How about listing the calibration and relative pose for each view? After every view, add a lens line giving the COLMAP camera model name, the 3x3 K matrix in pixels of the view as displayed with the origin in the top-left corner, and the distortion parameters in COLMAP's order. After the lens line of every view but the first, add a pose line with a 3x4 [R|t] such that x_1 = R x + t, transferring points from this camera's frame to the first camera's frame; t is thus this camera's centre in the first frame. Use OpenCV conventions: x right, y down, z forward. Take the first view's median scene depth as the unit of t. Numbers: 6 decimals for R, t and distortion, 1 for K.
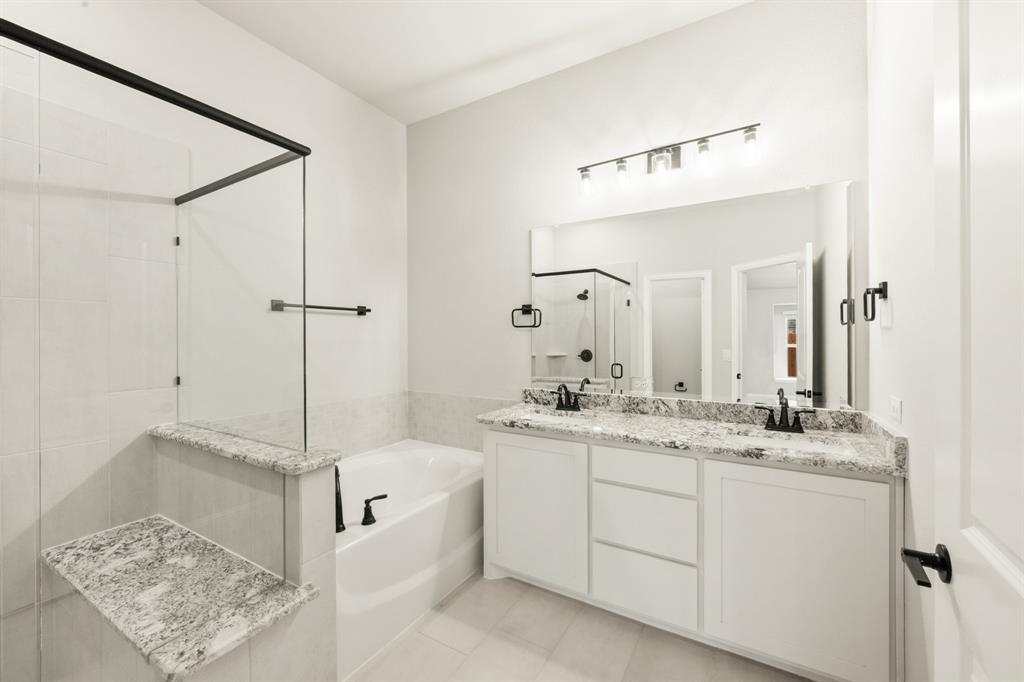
lens RADIAL K [[408.4, 0, 512.7], [0, 408.4, 336.3], [0, 0, 1]] dist [0.001727, 0.000332]
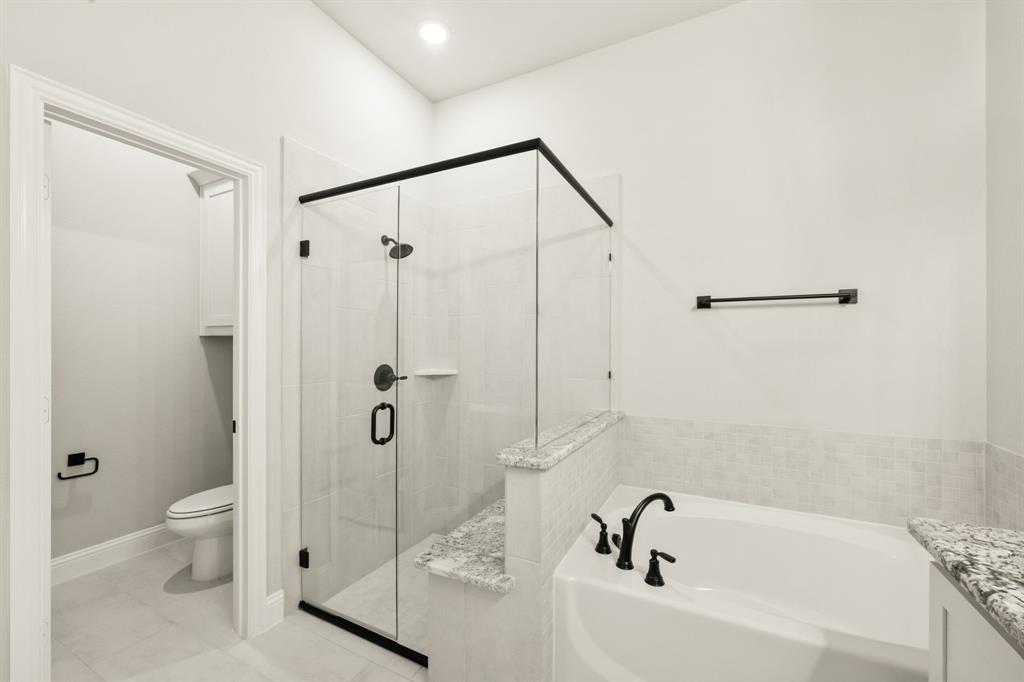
lens RADIAL K [[408.4, 0, 514.7], [0, 408.4, 347.2], [0, 0, 1]] dist [0.001727, 0.000332]
pose [[0.076948, 0.006193, -0.997016, 0.299649], [-0.004689, 0.999972, 0.005849, 0.020370], [0.997024, 0.004225, 0.076975, 0.560356]]
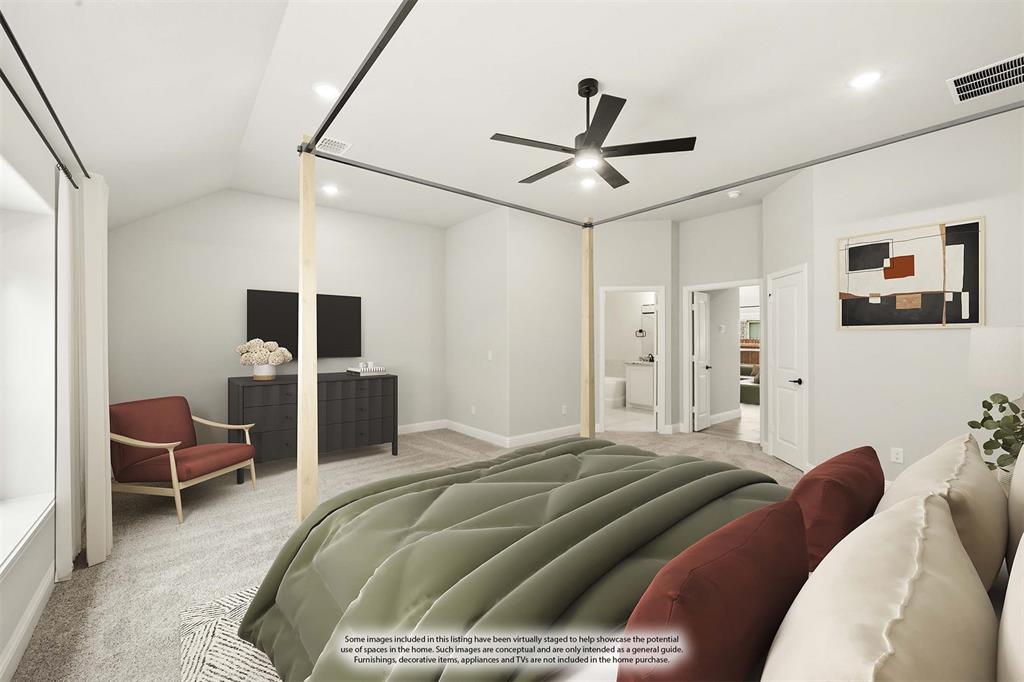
lens RADIAL K [[408.4, 0, 510.8], [0, 408.4, 340.1], [0, 0, 1]] dist [0.001727, 0.000332]
pose [[0.939592, 0.005392, -0.342255, 0.201685], [-0.004129, 0.999982, 0.004417, -0.006835], [0.342273, -0.002737, 0.939597, -2.696811]]
